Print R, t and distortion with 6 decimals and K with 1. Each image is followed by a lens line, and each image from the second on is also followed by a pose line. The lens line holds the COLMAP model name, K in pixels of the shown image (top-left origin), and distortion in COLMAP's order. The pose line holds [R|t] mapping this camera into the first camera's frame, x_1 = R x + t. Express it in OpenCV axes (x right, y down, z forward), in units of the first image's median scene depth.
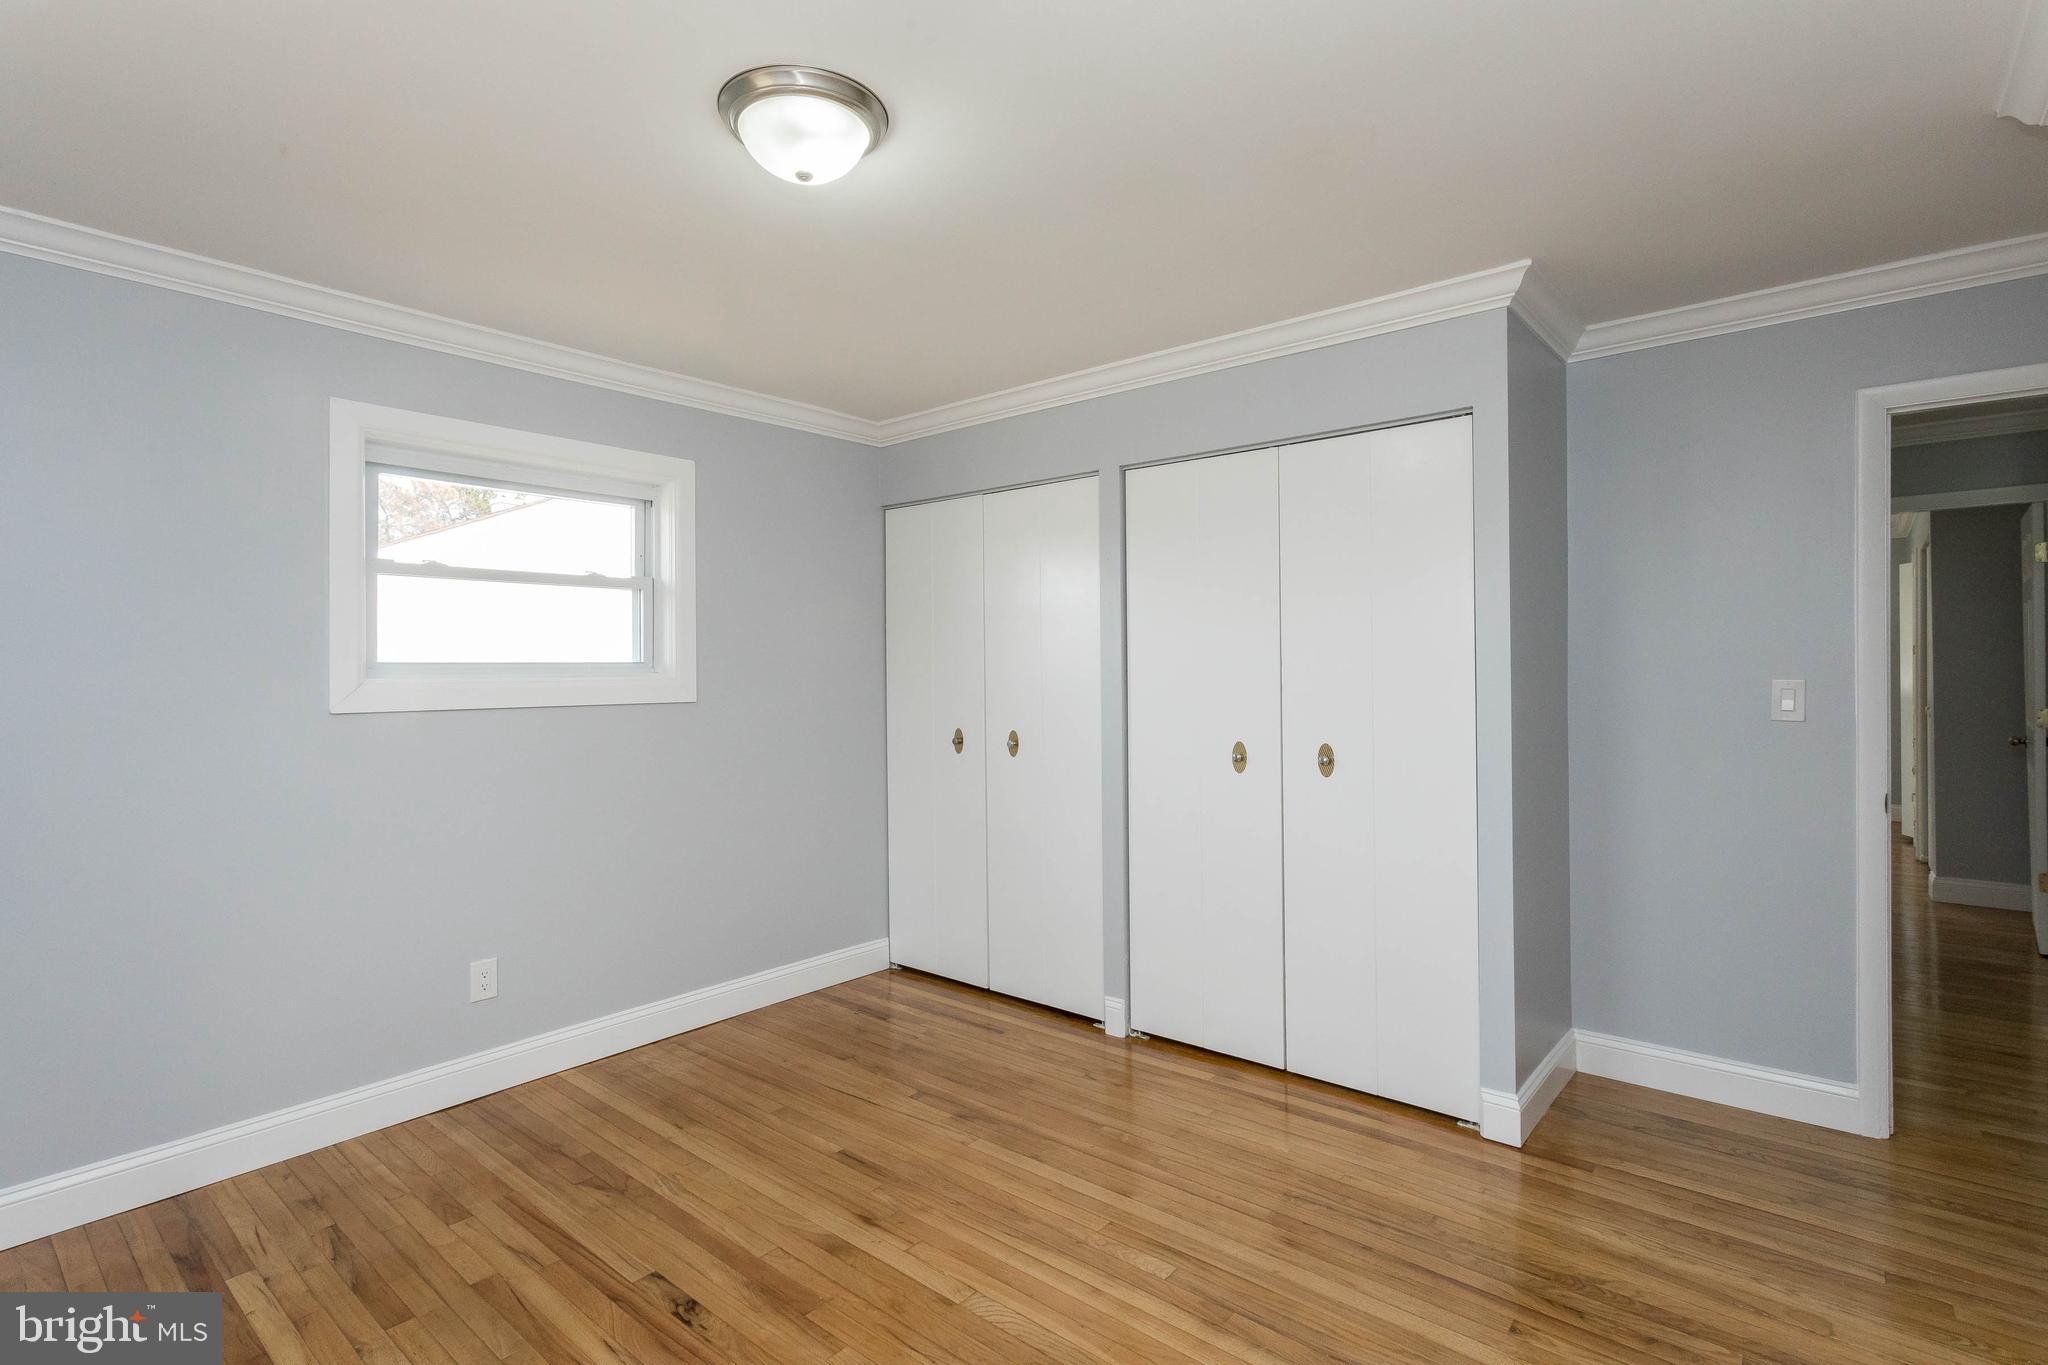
lens RADIAL K [[980.7, 0, 1021.5], [0, 980.7, 665.4], [0, 0, 1]] dist [-0.001887, 0.000090]
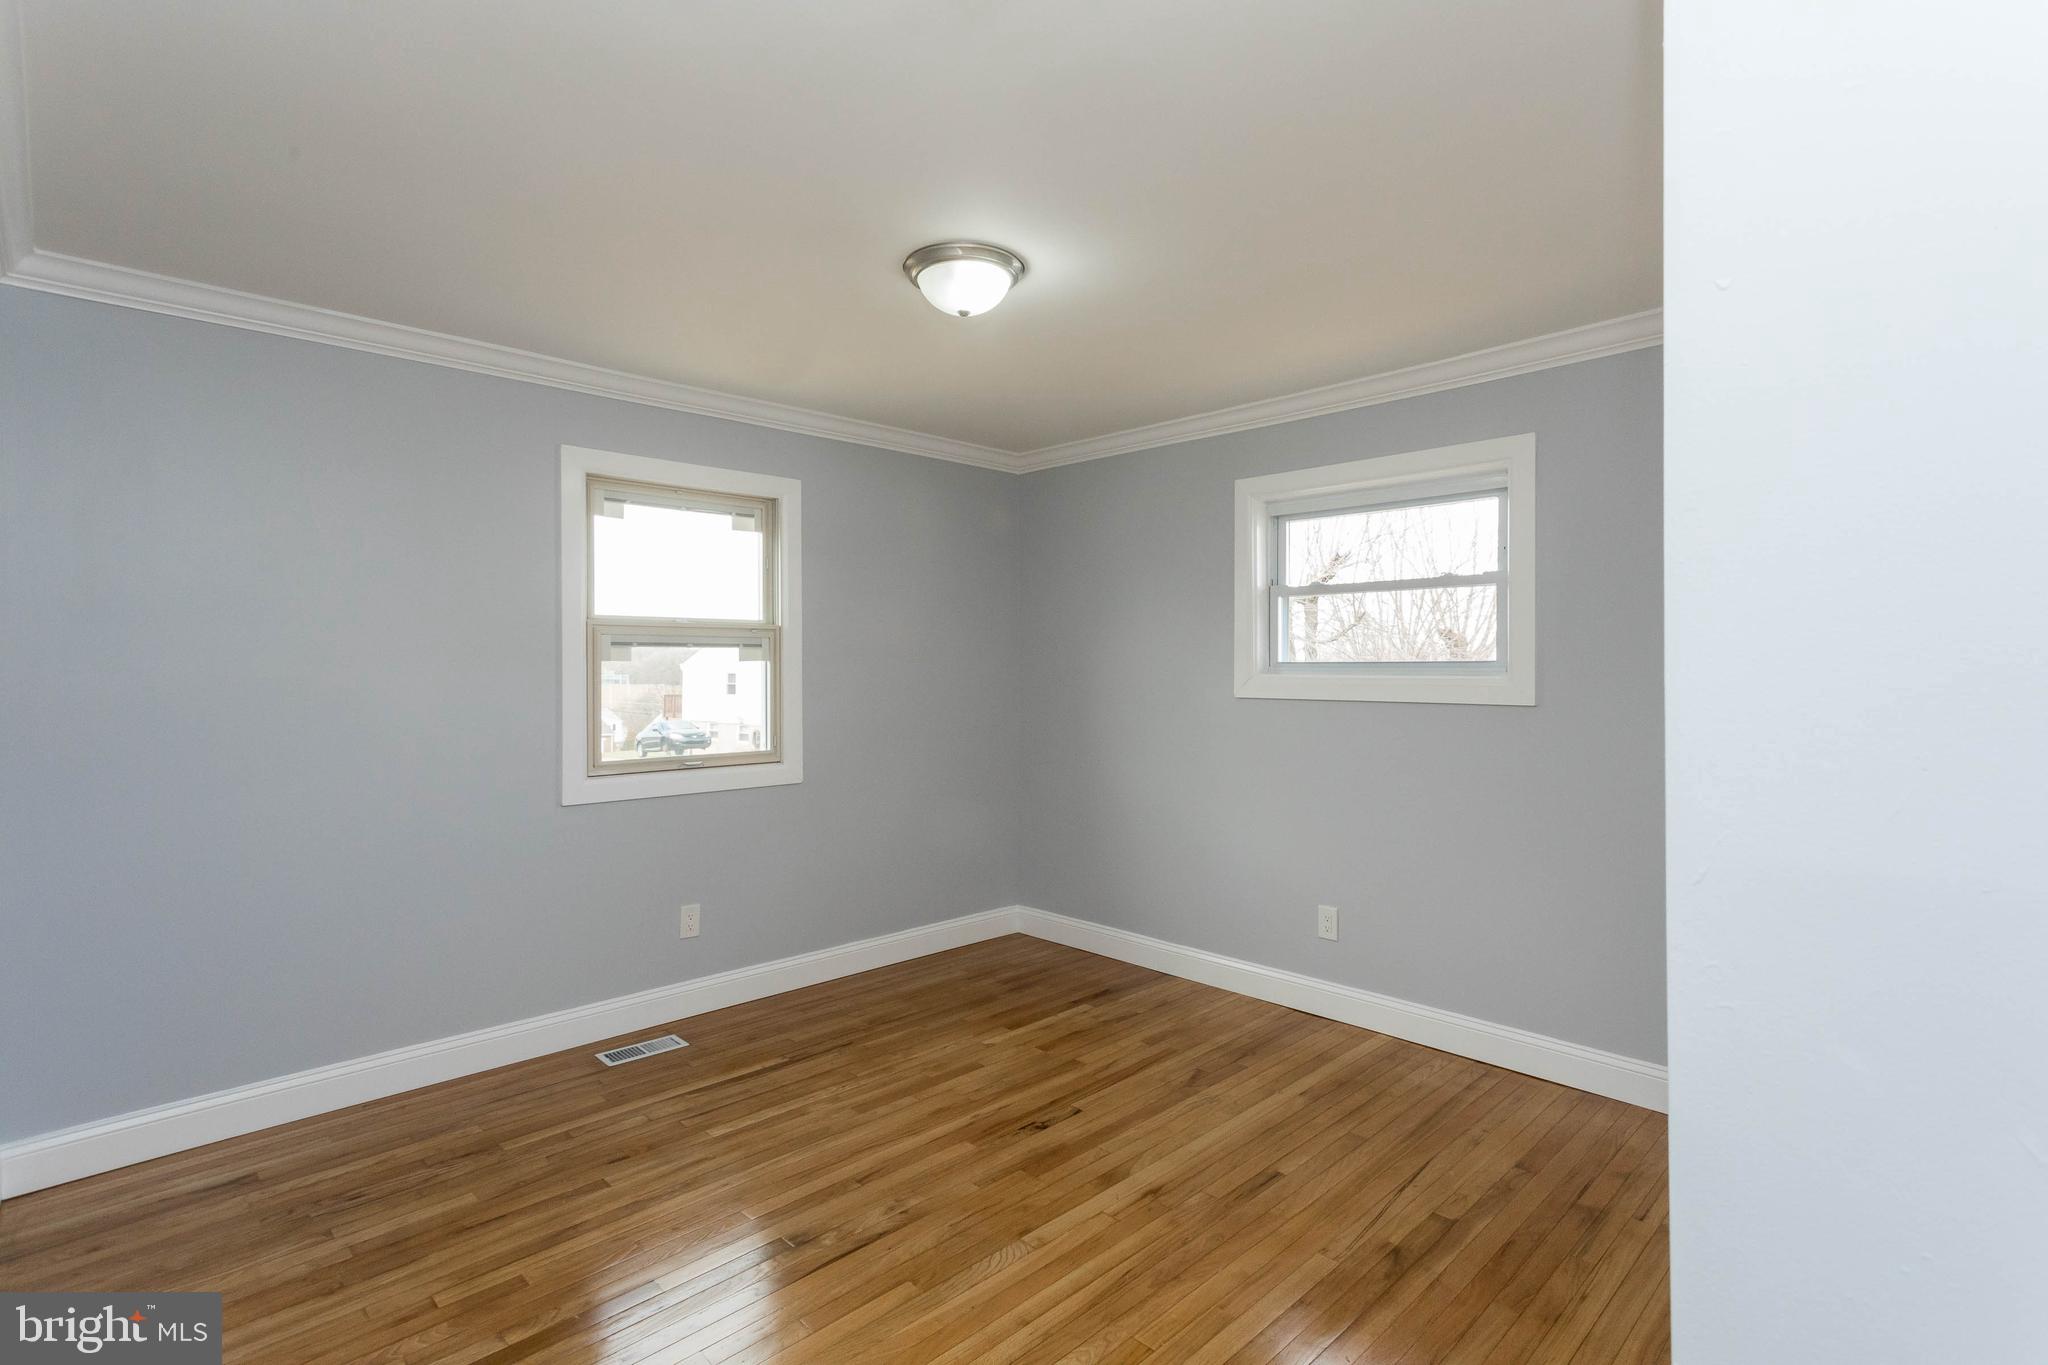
lens RADIAL K [[980.7, 0, 1021.5], [0, 980.7, 665.4], [0, 0, 1]] dist [-0.001887, 0.000090]
pose [[-0.106643, 0.006091, -0.994279, 0.778425], [0.003137, 0.999978, 0.005789, -0.008052], [0.994292, -0.002502, -0.106660, 0.835059]]
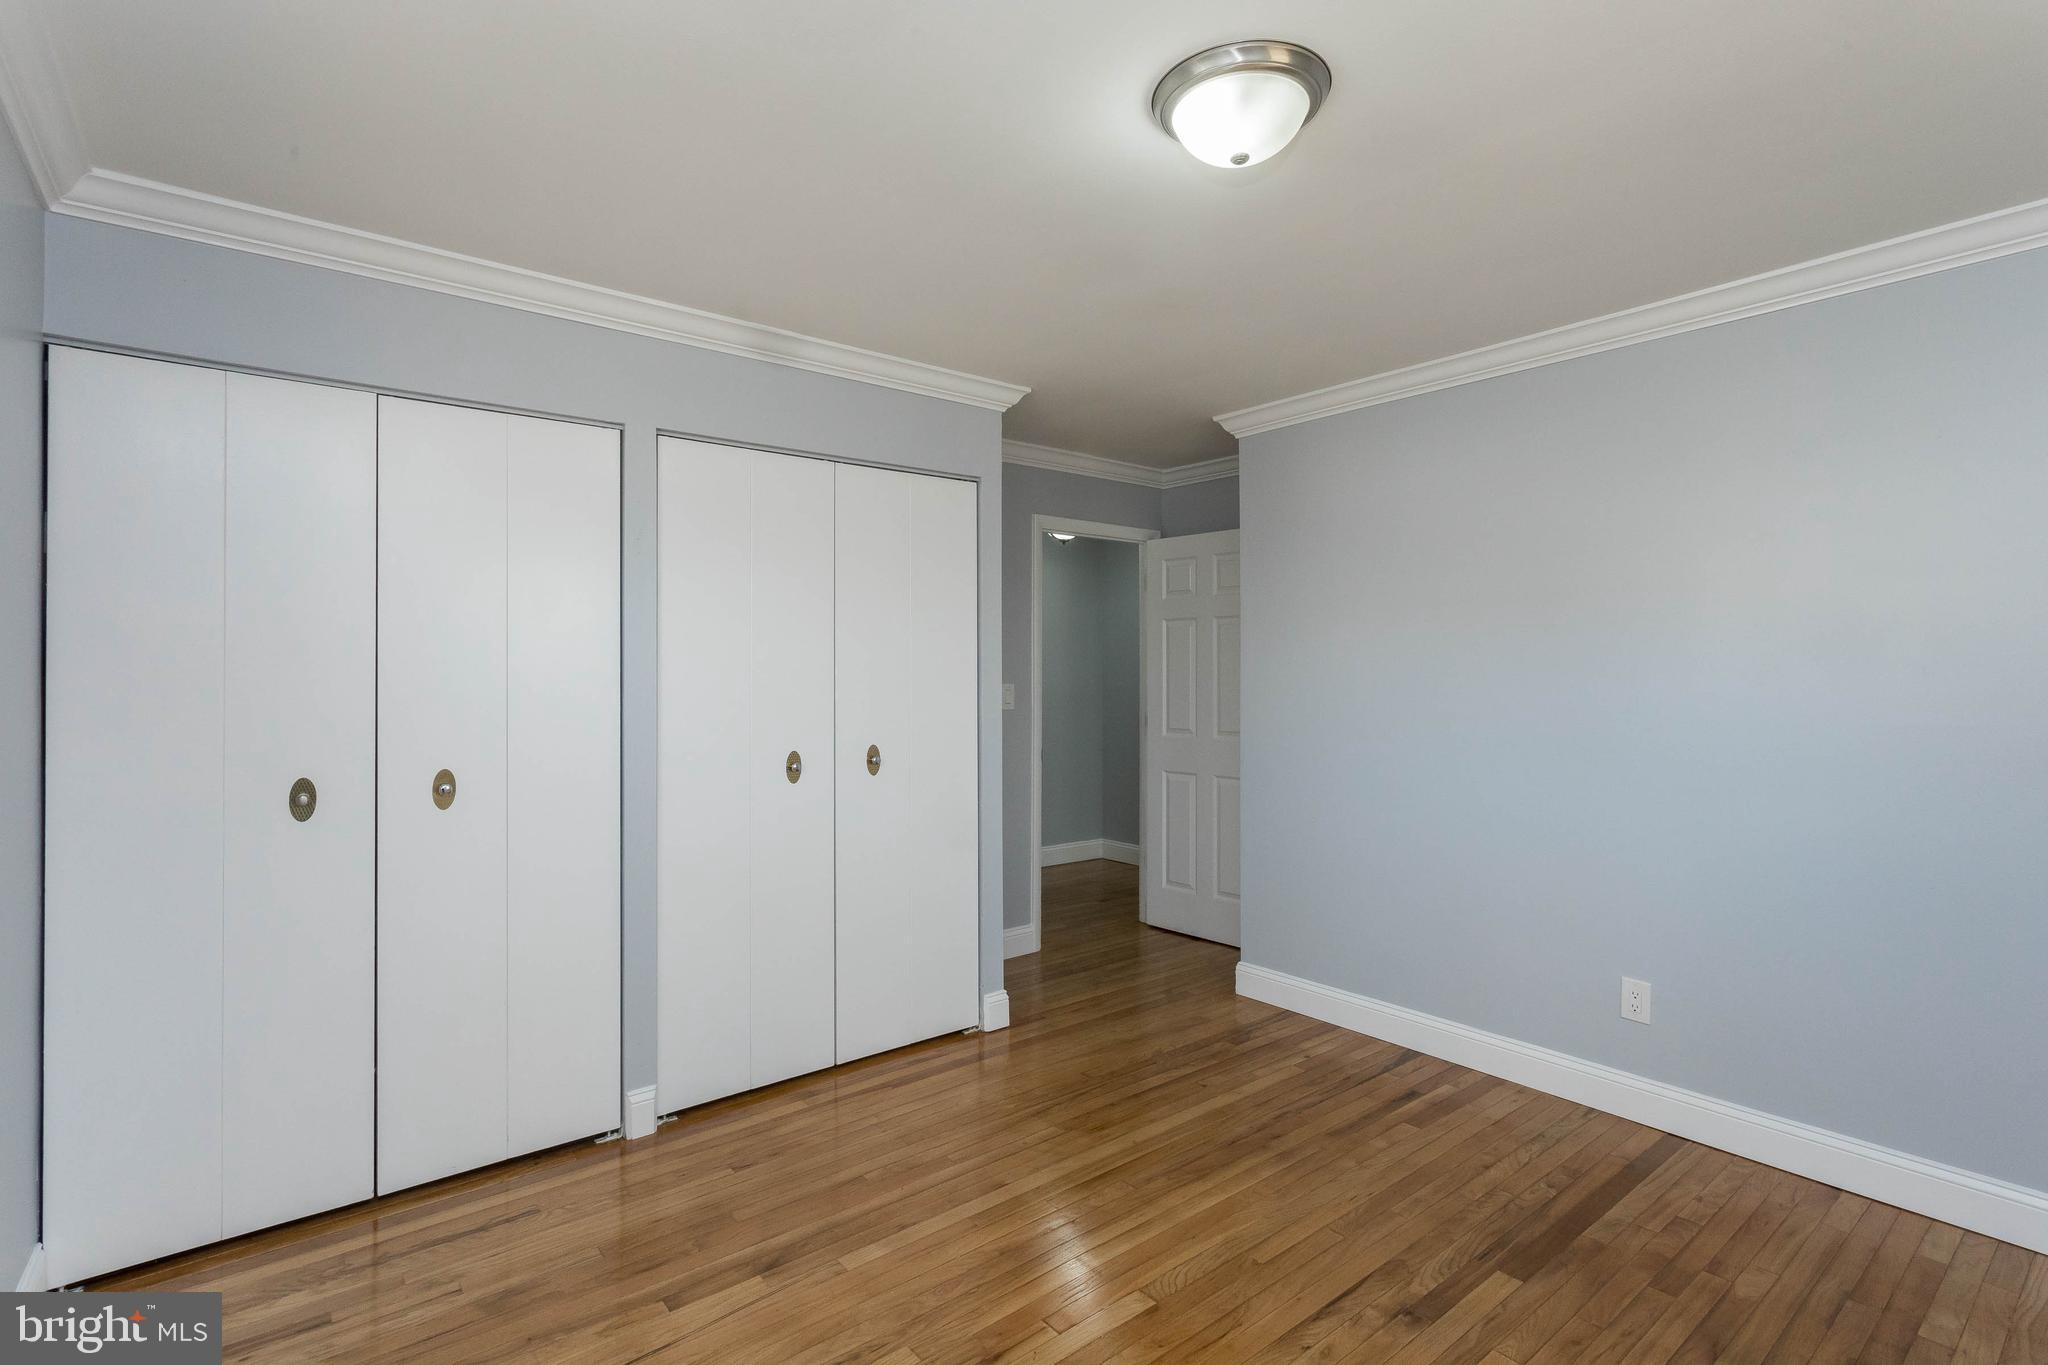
lens RADIAL K [[975.7, 0, 1010.2], [0, 975.7, 661.0], [0, 0, 1]] dist [-0.001605, -0.000818]
pose [[0.190215, 0.018767, 0.981563, -0.815413], [-0.003229, 0.999824, -0.018490, 0.006109], [-0.981737, 0.000348, 0.190242, 0.713248]]
